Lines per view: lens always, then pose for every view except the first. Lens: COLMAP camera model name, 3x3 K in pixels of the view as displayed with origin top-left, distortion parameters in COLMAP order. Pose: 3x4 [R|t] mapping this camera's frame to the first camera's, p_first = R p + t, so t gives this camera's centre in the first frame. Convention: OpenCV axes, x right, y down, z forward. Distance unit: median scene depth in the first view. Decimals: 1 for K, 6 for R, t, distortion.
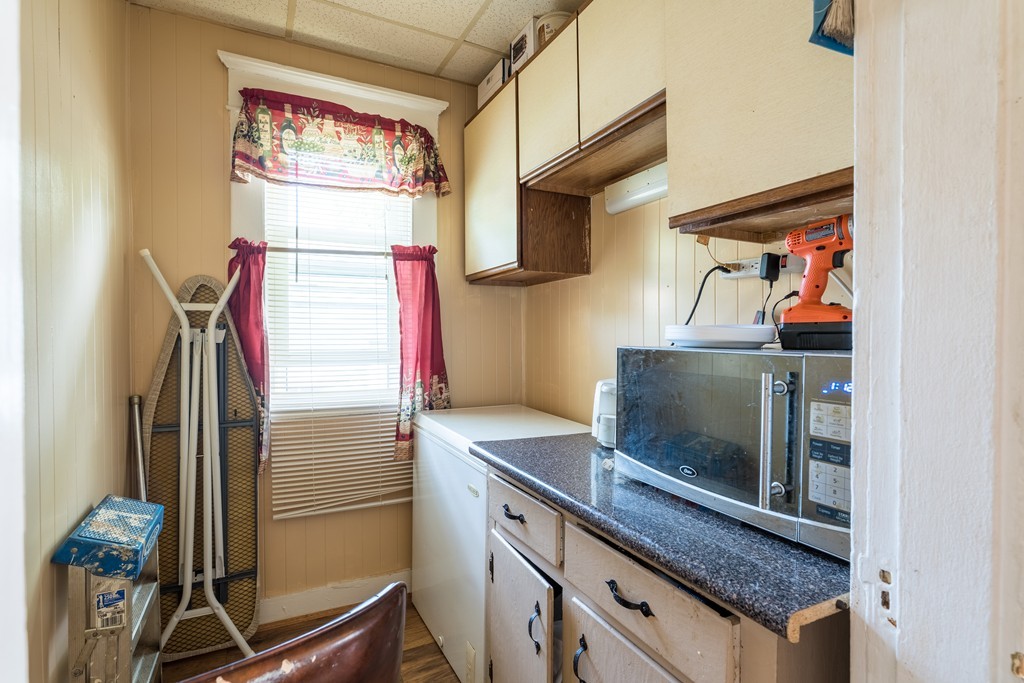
lens RADIAL K [[495.4, 0, 508.6], [0, 495.4, 344.4], [0, 0, 1]] dist [-0.033355, 0.012021]
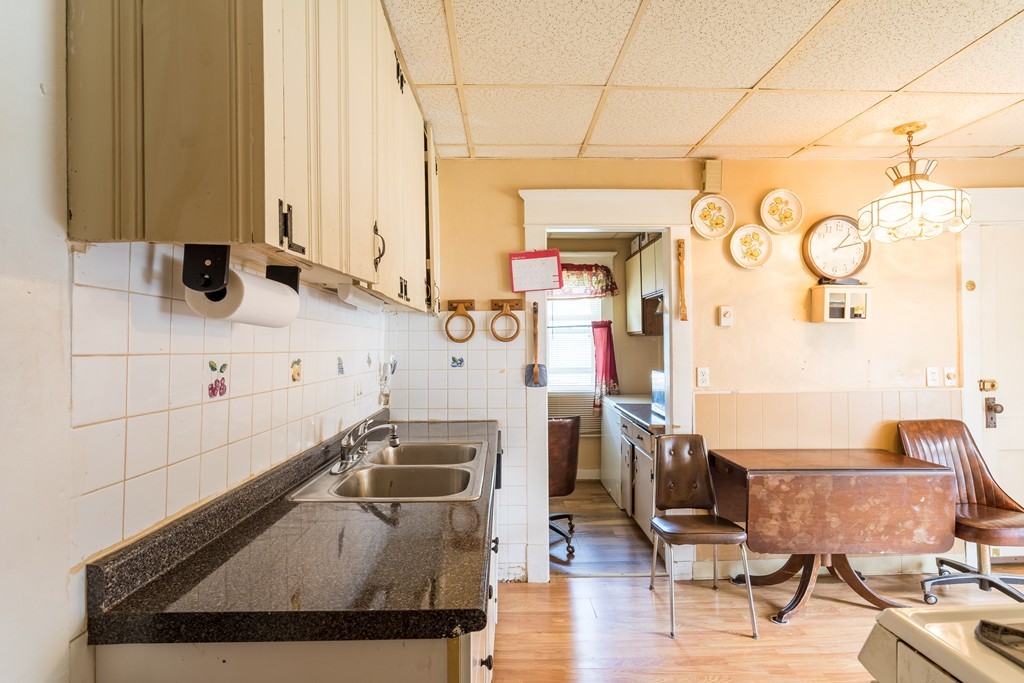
lens RADIAL K [[495.4, 0, 511.9], [0, 495.4, 344.3], [0, 0, 1]] dist [-0.033355, 0.012021]
pose [[0.899870, -0.008132, -0.436082, 0.412960], [0.003428, 0.999927, -0.011572, -0.069548], [0.436145, 0.008918, 0.899832, -1.171300]]
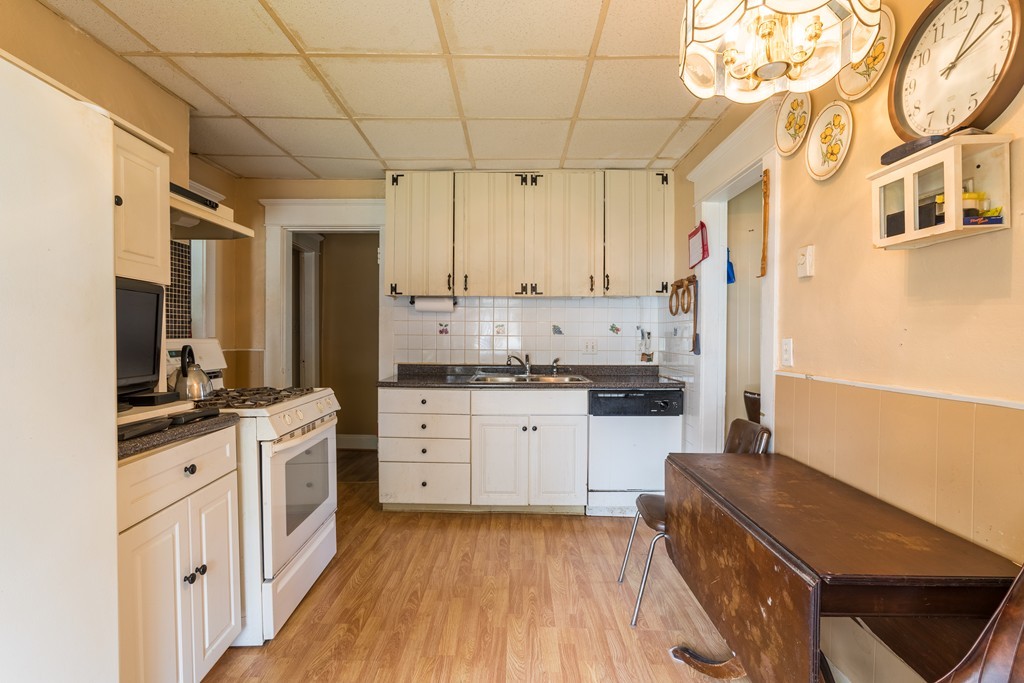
lens RADIAL K [[495.4, 0, 511.7], [0, 495.4, 339.7], [0, 0, 1]] dist [-0.033355, 0.012021]
pose [[-0.460188, 0.005979, -0.887801, 2.103181], [-0.010706, 0.999867, 0.012283, 0.010119], [0.887757, 0.015158, -0.460063, 1.261190]]
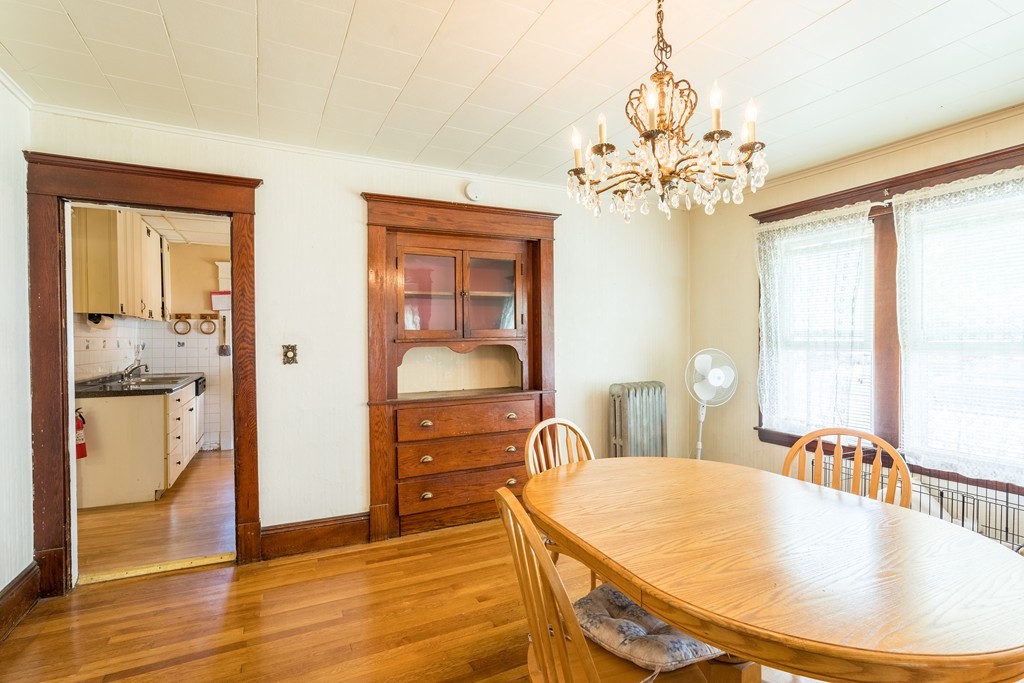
lens RADIAL K [[495.4, 0, 513.8], [0, 495.4, 342.9], [0, 0, 1]] dist [-0.033355, 0.012021]
pose [[0.999908, -0.003501, -0.013122, 2.327808], [0.003500, 0.999994, -0.000037, -0.017965], [0.013122, -0.000009, 0.999914, -3.711143]]
